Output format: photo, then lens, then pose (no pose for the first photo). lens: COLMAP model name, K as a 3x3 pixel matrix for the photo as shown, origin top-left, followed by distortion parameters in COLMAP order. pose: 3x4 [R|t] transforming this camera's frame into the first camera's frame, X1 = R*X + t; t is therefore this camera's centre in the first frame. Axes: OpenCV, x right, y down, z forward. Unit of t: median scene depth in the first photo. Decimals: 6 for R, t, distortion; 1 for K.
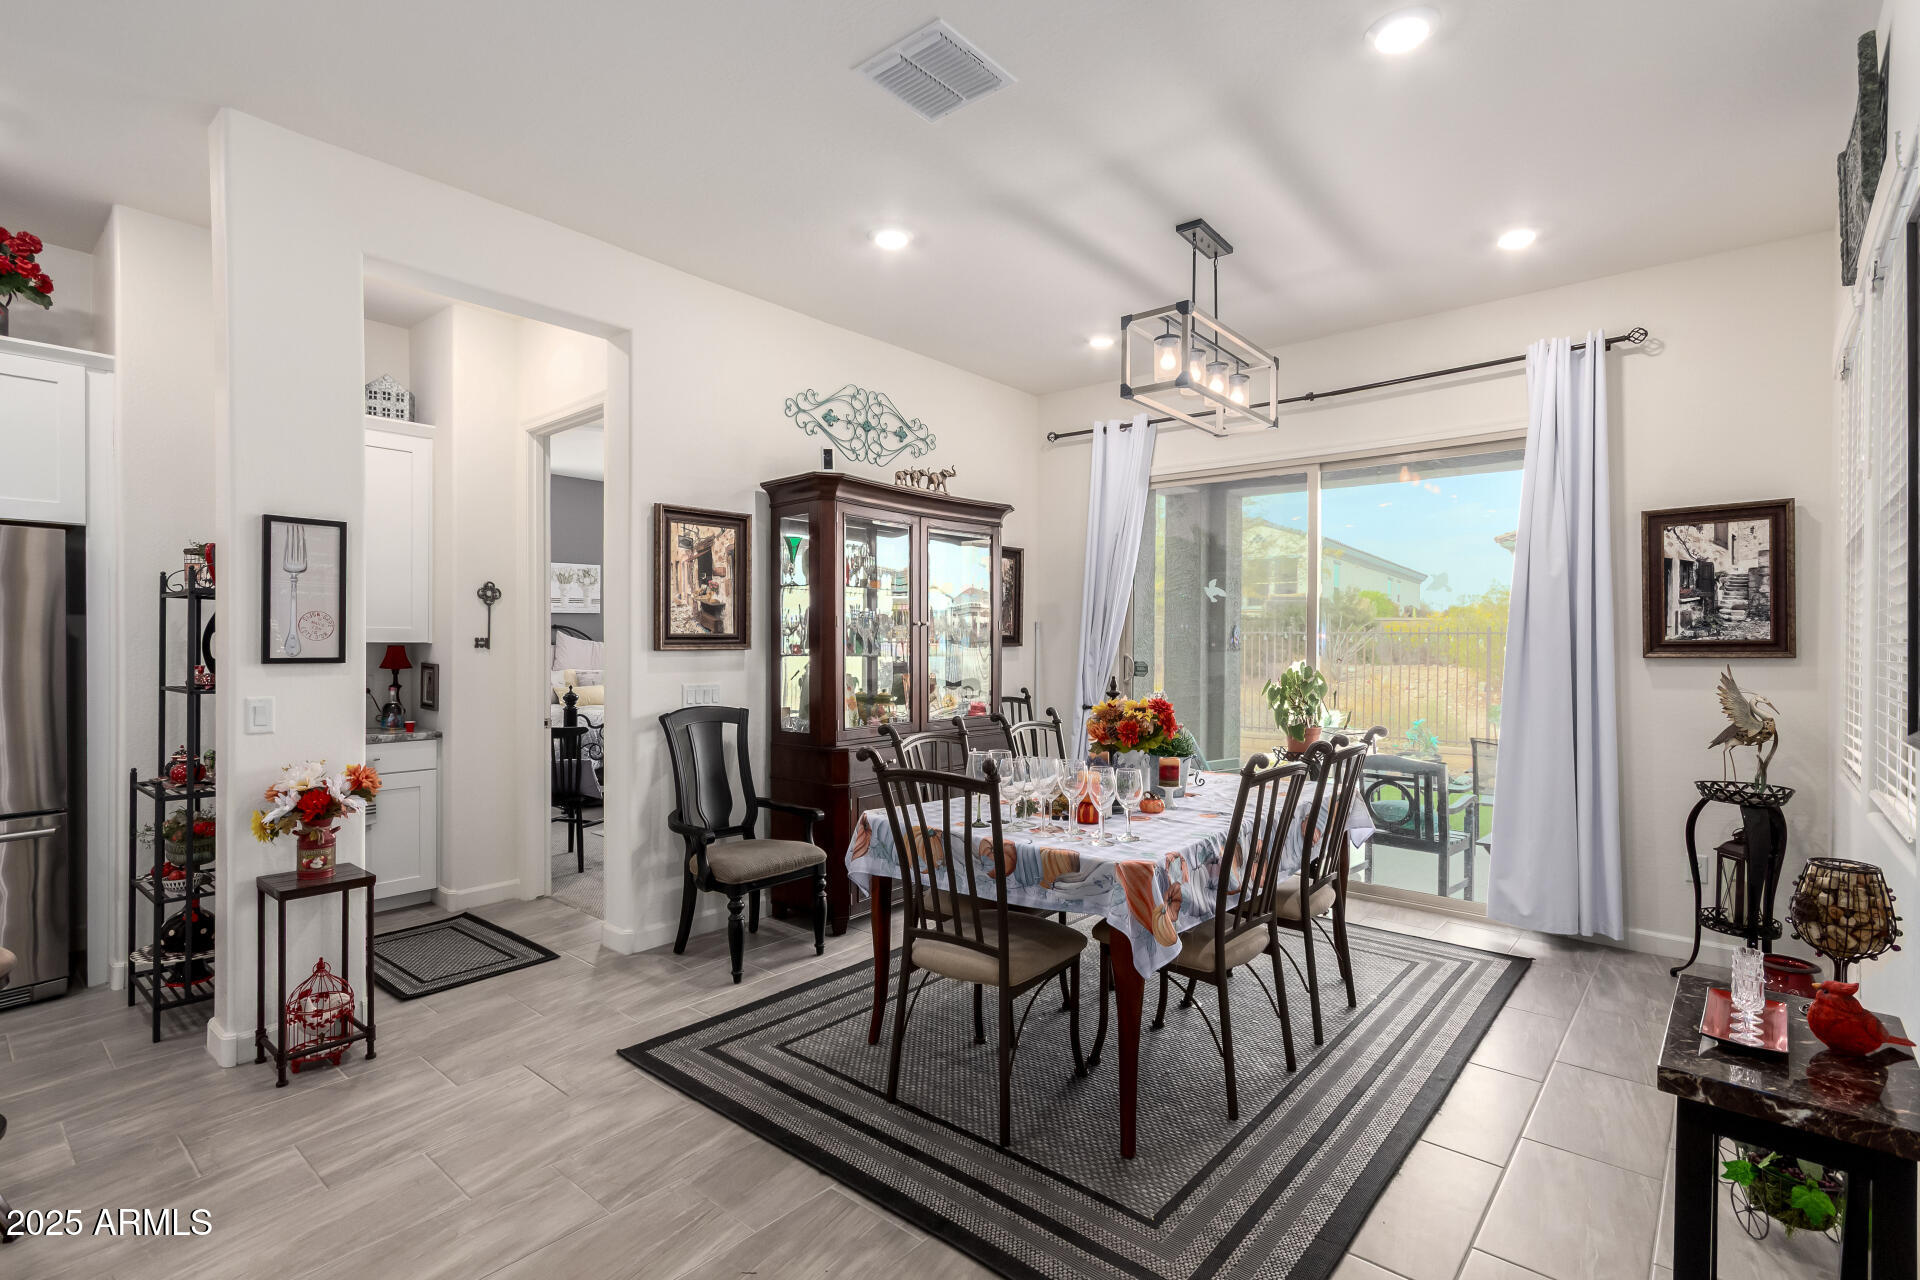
lens RADIAL K [[911.5, 0, 932.9], [0, 911.5, 649.9], [0, 0, 1]] dist [0.000884, 0.002442]
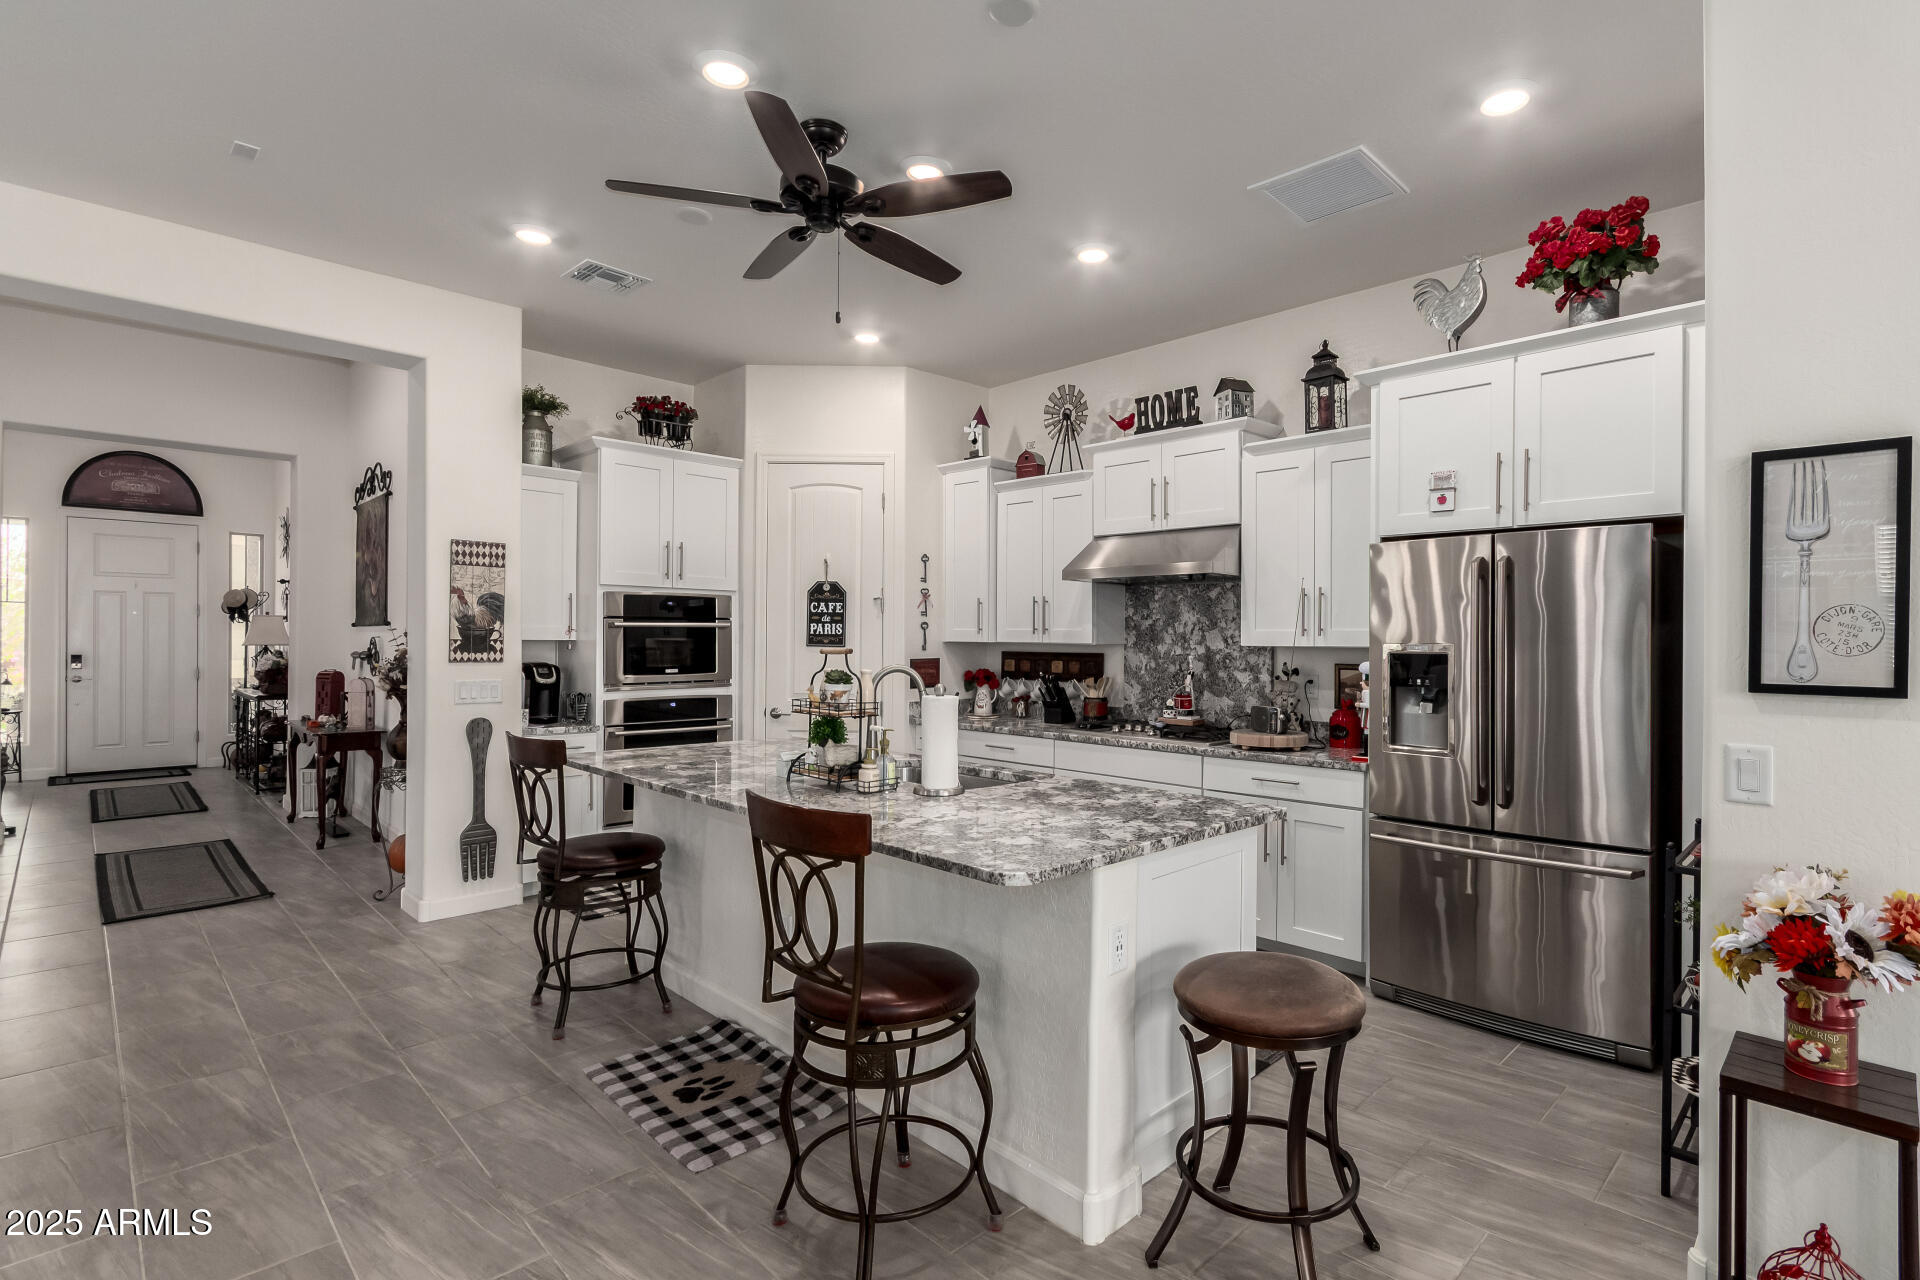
lens RADIAL K [[911.5, 0, 1032.0], [0, 911.5, 638.8], [0, 0, 1]] dist [0.000884, 0.002442]
pose [[-0.039054, -0.007745, -0.999207, -0.065884], [-0.019281, 0.999790, -0.006995, -0.005500], [0.999051, 0.018992, -0.039195, 0.388545]]
